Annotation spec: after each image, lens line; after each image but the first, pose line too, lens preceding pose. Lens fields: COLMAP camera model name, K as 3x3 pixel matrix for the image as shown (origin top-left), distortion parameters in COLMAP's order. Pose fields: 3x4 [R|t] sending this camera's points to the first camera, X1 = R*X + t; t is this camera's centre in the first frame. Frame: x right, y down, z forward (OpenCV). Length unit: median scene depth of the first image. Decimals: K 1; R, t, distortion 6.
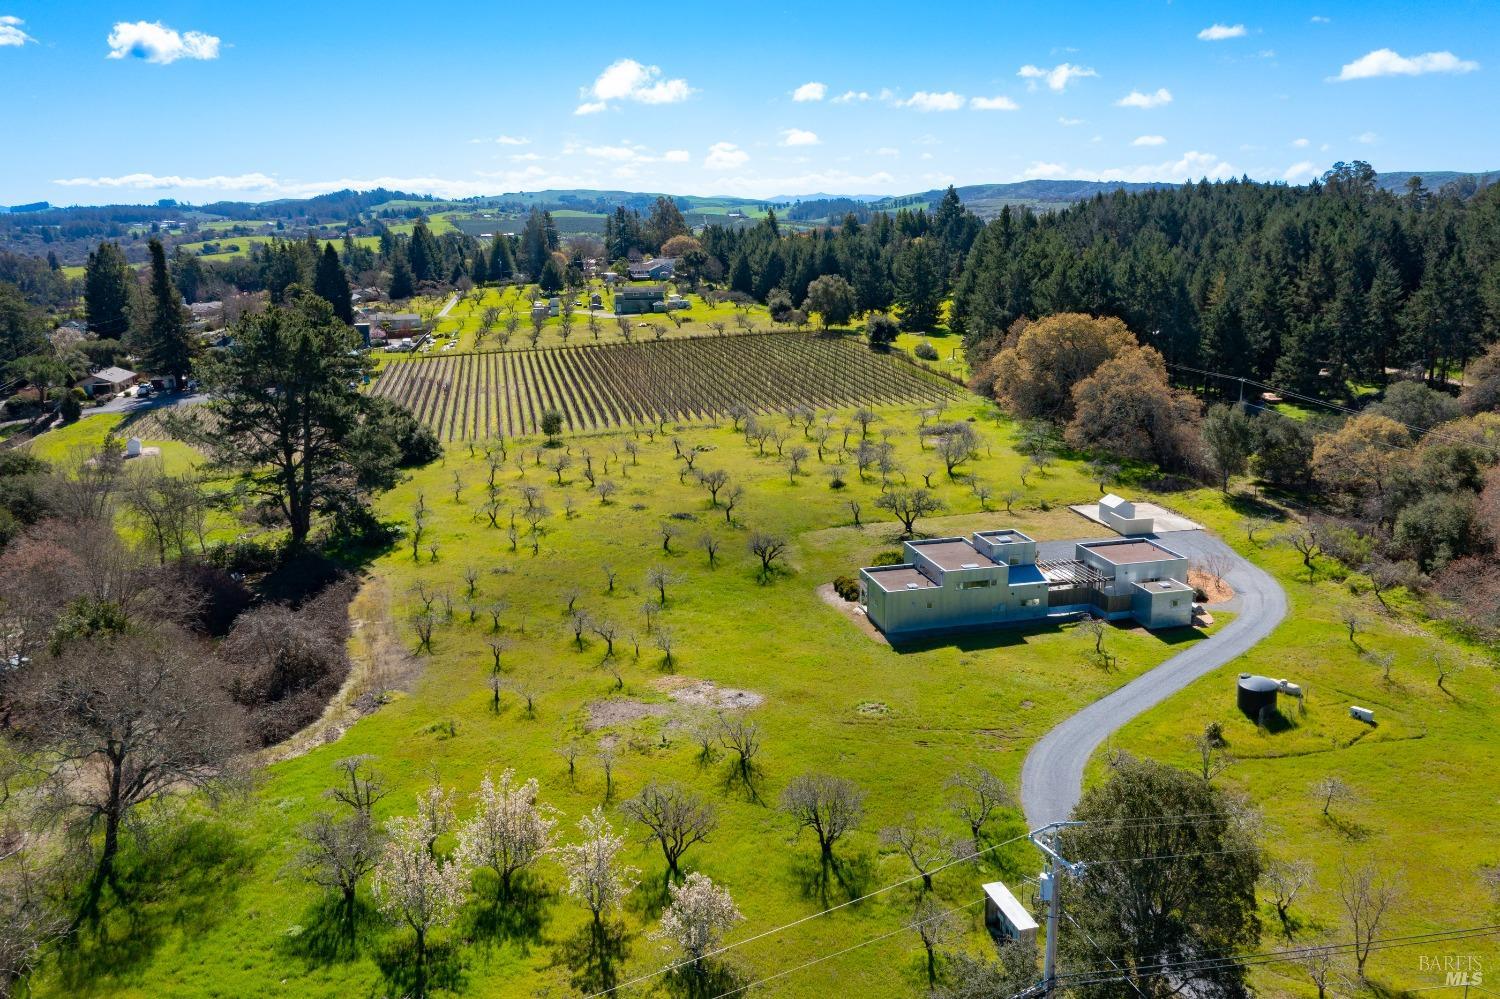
lens RADIAL K [[1202.6, 0, 750.0], [0, 1202.6, 499.5], [0, 0, 1]] dist [0.008269, 0.007577]
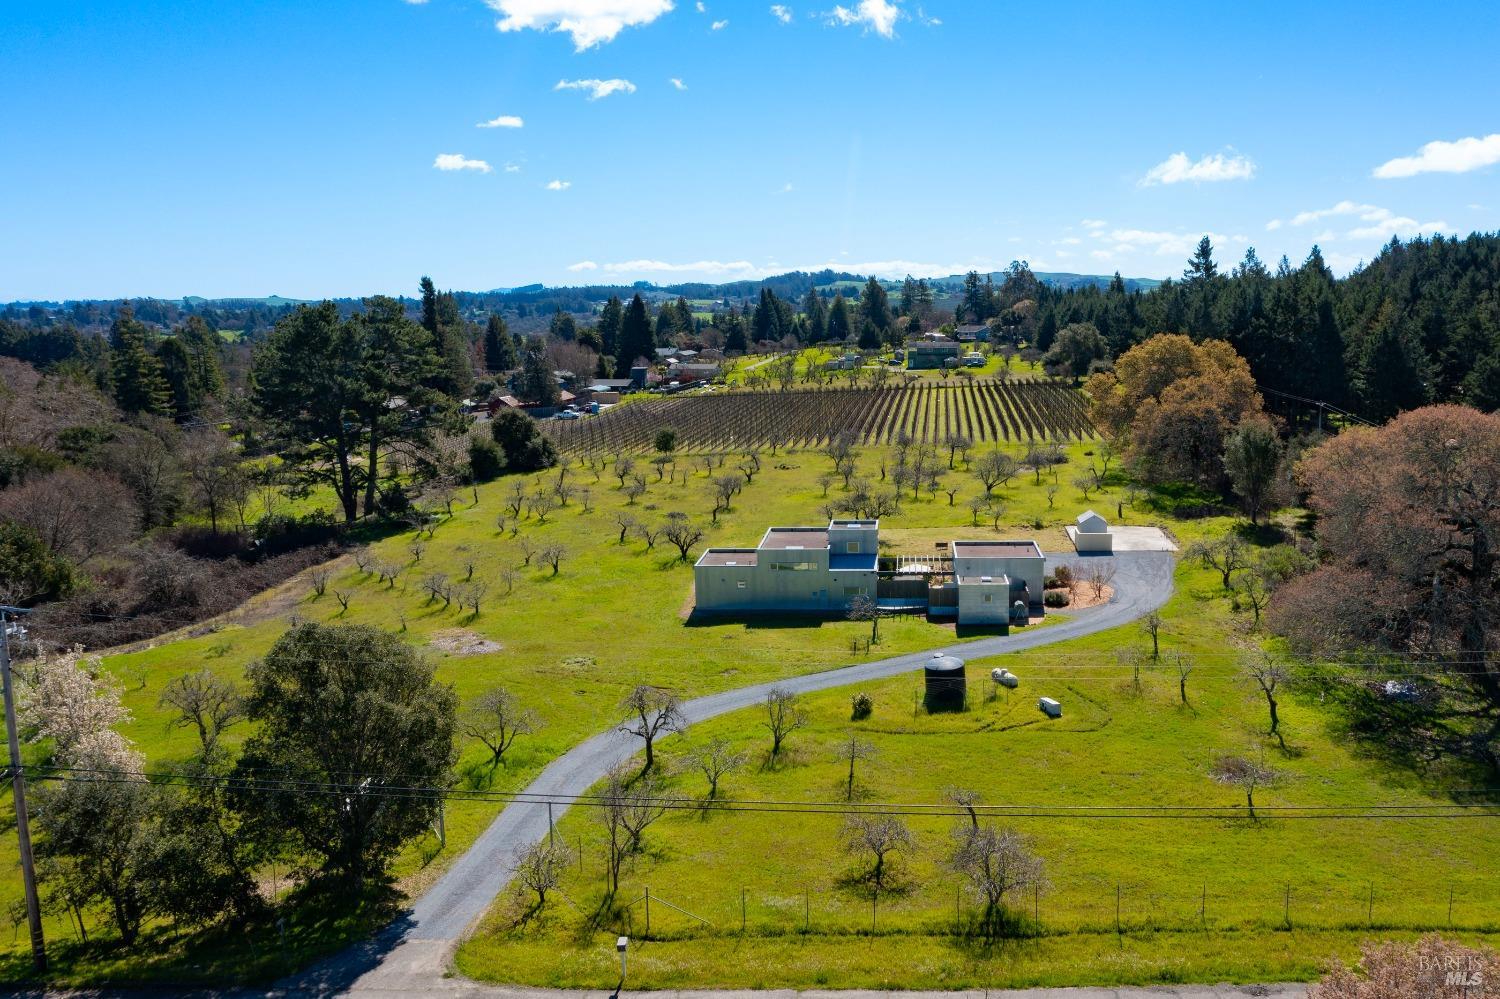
lens RADIAL K [[1255.8, 0, 871.8], [0, 1255.8, 497.6], [0, 0, 1]] dist [0.005528, 0.003718]
pose [[0.964167, 0.047837, -0.260949, 0.363041], [-0.067568, 0.995451, -0.067166, 0.056975], [0.256549, 0.082391, 0.963013, 0.040862]]
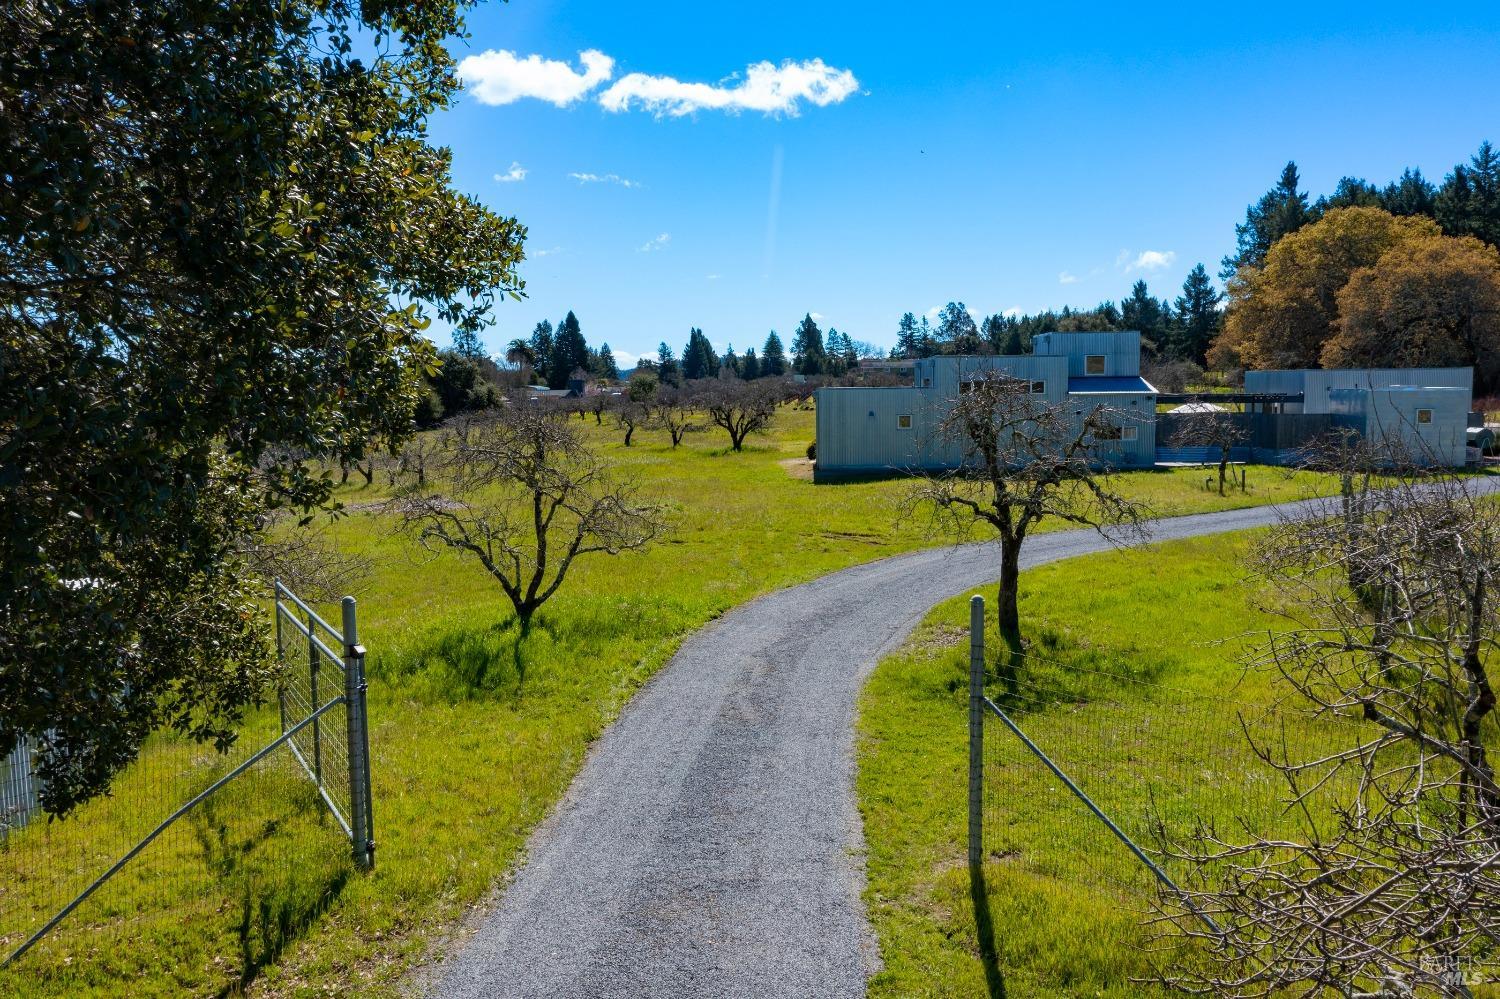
lens RADIAL K [[1202.6, 0, 750.0], [0, 1202.6, 499.5], [0, 0, 1]] dist [0.008269, 0.007577]
pose [[0.960263, 0.031703, -0.277292, 0.165291], [-0.070325, 0.988955, -0.130470, 0.139559], [0.270093, 0.144786, 0.951886, 0.348494]]
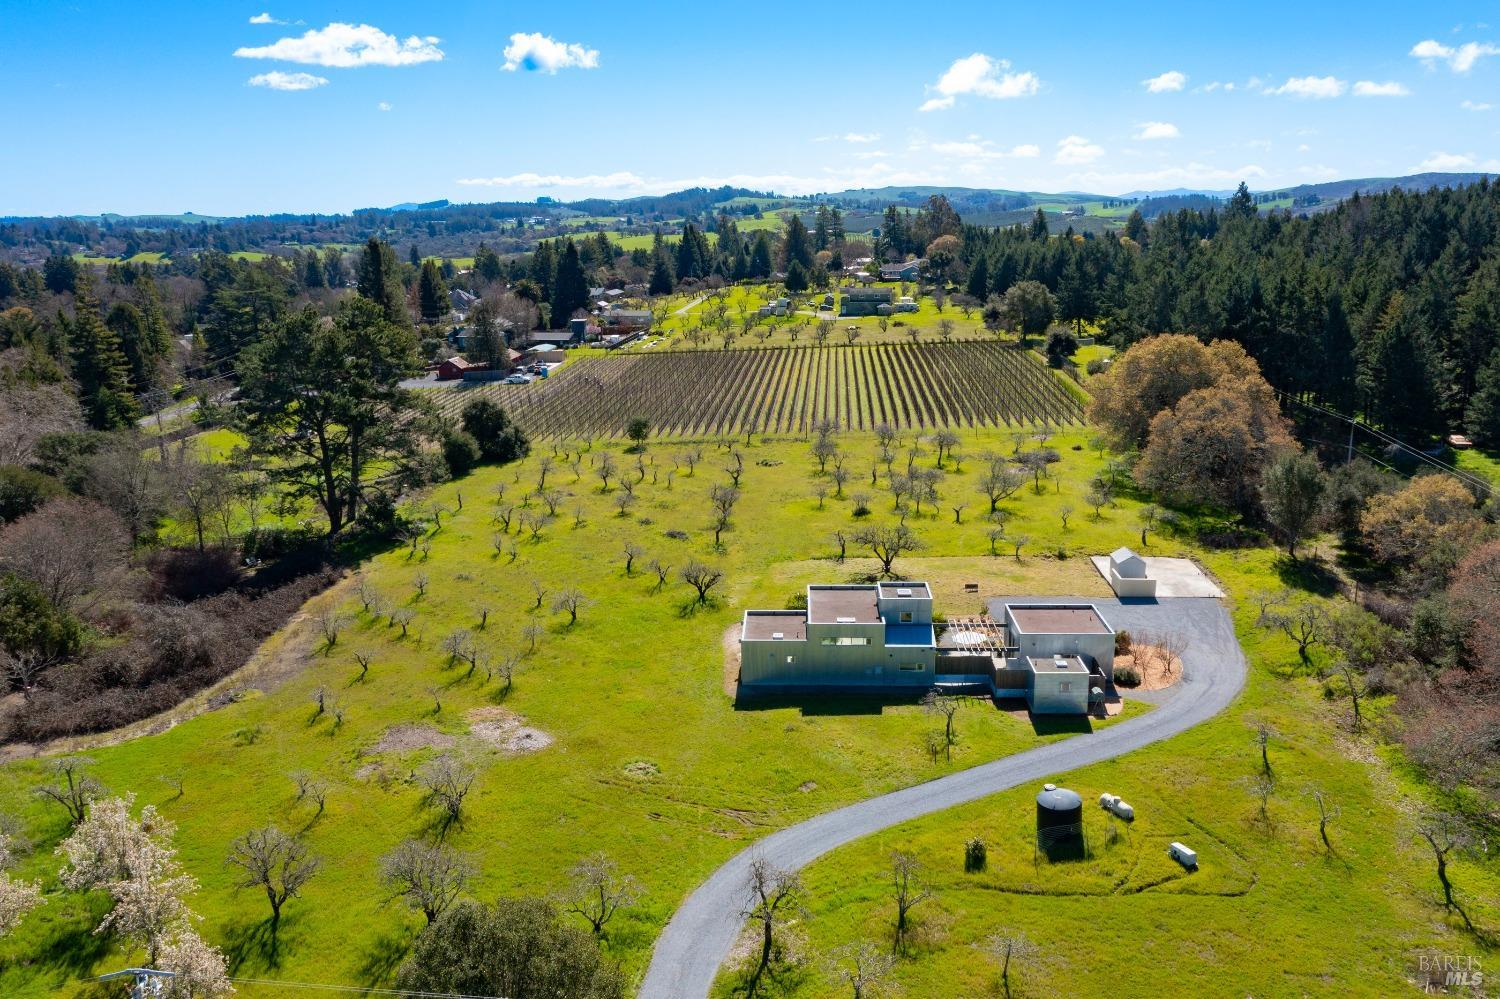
lens RADIAL K [[1202.6, 0, 750.0], [0, 1202.6, 499.5], [0, 0, 1]] dist [0.008269, 0.007577]
pose [[0.960748, 0.066950, -0.269224, 0.254309], [-0.066172, 0.997736, 0.011972, -0.029256], [0.269416, 0.006314, 0.963003, 0.084976]]
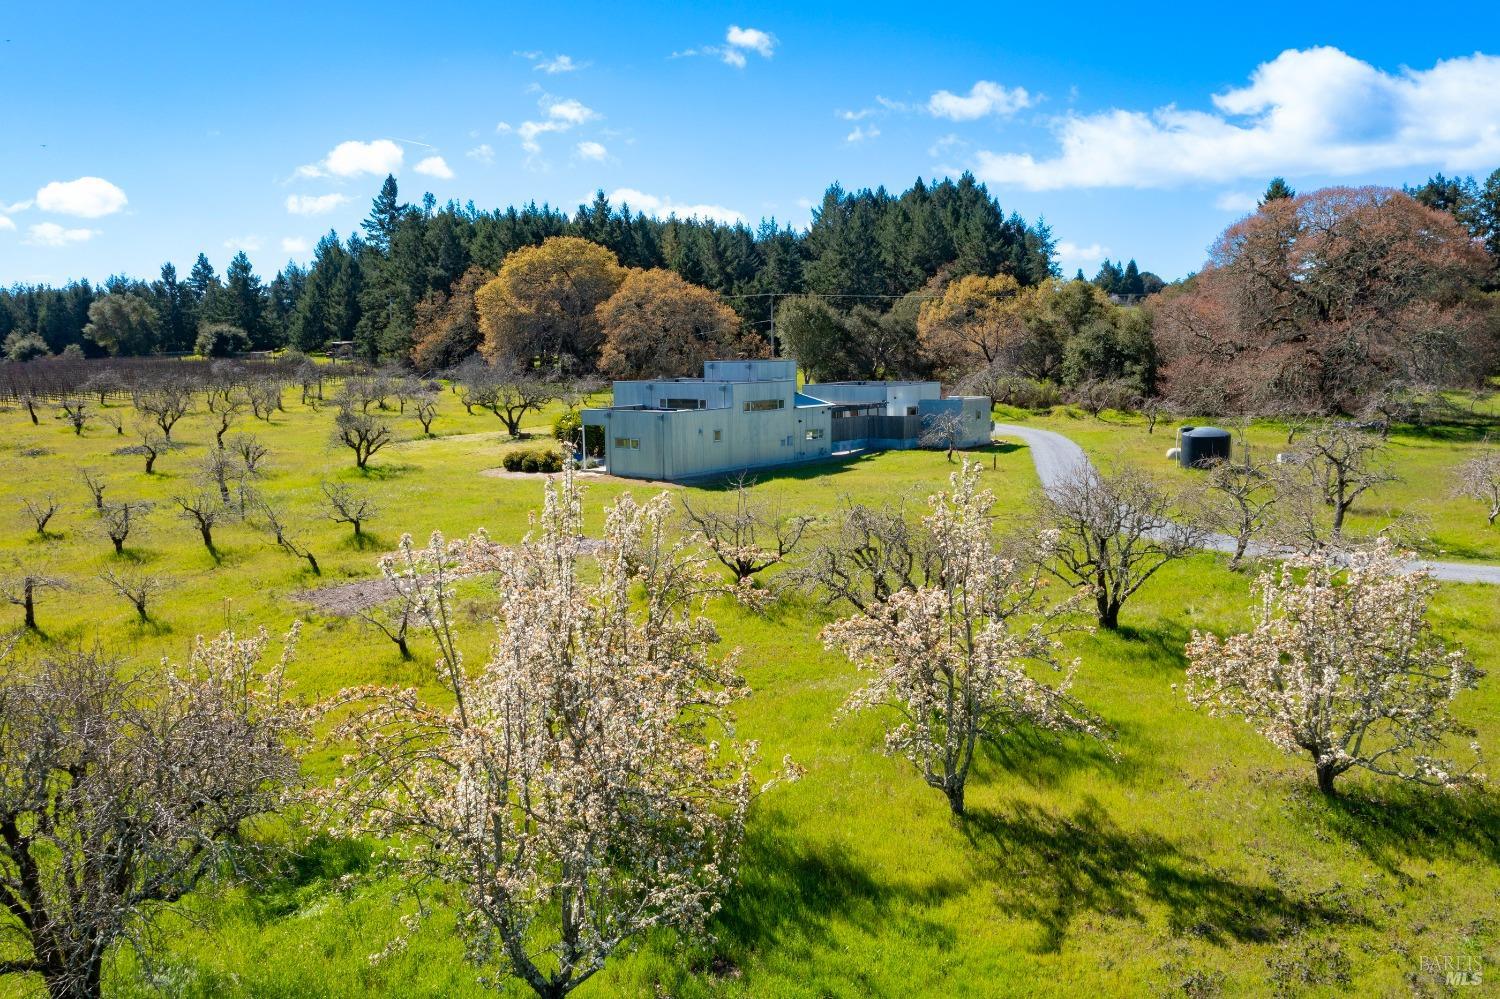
lens RADIAL K [[1192.4, 0, 750.0], [0, 1192.4, 499.5], [0, 0, 1]] dist [0.006242, 0.005453]
pose [[0.799272, -0.075136, 0.596254, -0.166748], [0.144242, 0.987136, -0.068963, 0.122532], [-0.583402, 0.141125, 0.799829, 0.333358]]
